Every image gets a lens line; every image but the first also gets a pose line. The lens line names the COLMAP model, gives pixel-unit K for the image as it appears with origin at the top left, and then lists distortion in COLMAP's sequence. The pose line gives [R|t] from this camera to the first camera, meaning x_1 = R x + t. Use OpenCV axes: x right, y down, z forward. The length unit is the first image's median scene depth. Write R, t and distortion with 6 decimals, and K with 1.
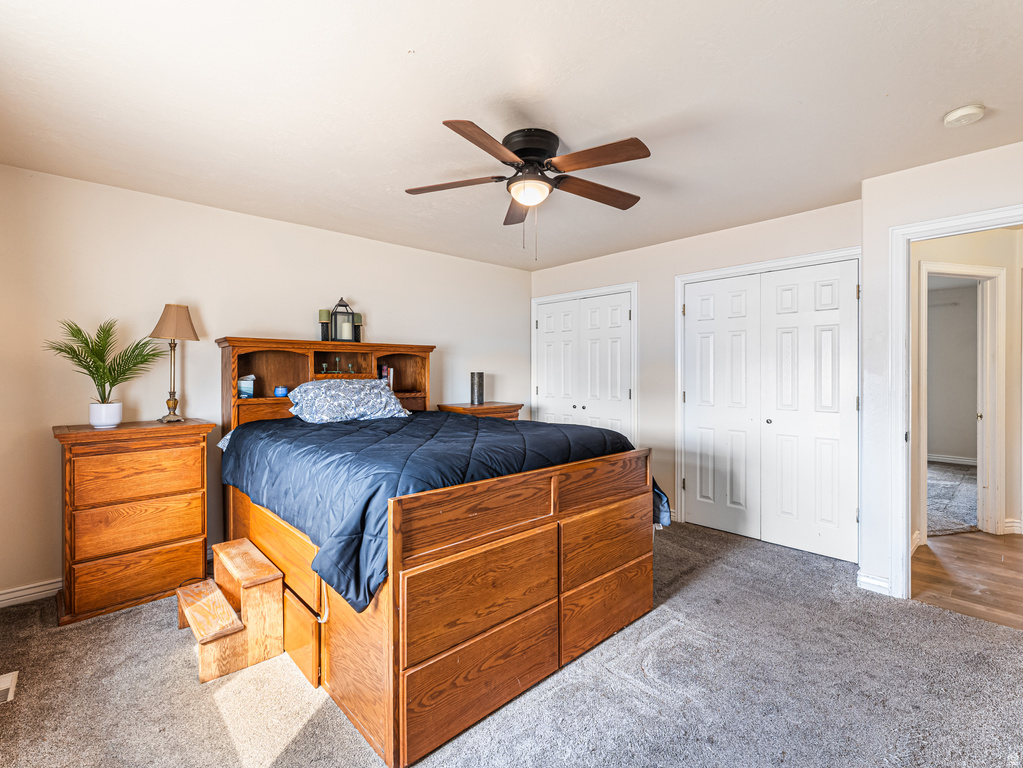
lens RADIAL K [[464.5, 0, 516.1], [0, 464.5, 374.9], [0, 0, 1]] dist [0.004541, -0.000262]
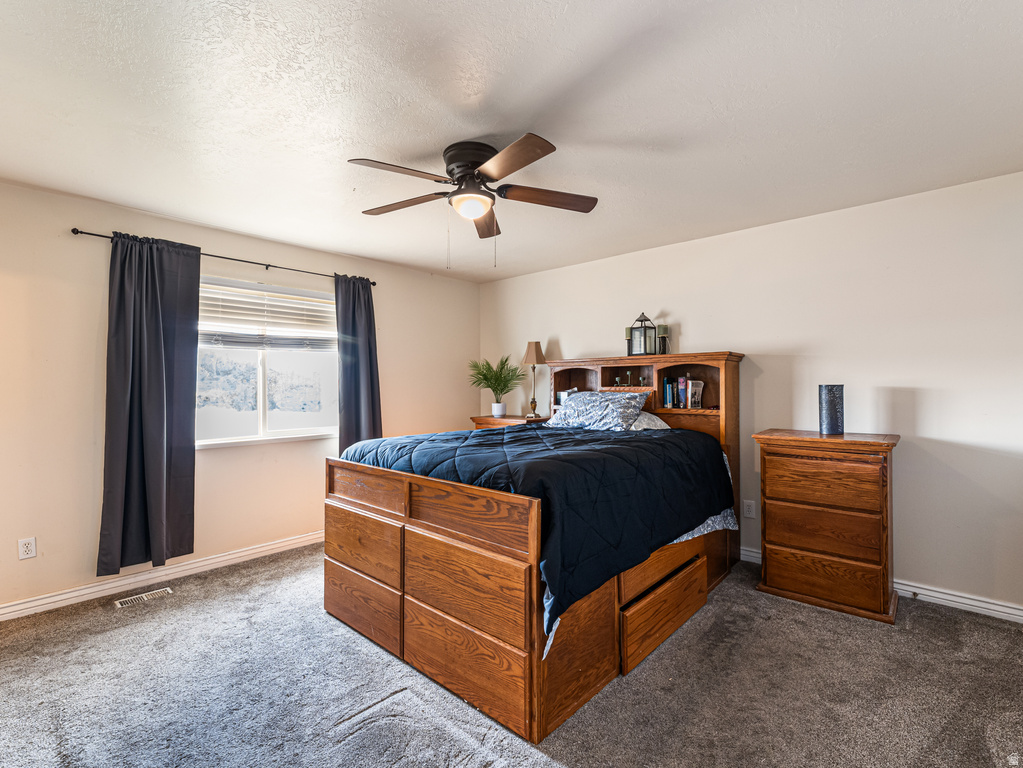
lens RADIAL K [[488.6, 0, 518.1], [0, 488.6, 383.9], [0, 0, 1]] dist [-0.001776, 0.000050]
pose [[0.083749, -0.005930, -0.996469, 0.994539], [-0.000934, 0.999981, -0.006030, -0.003404], [0.996486, 0.001435, 0.083742, 0.931083]]
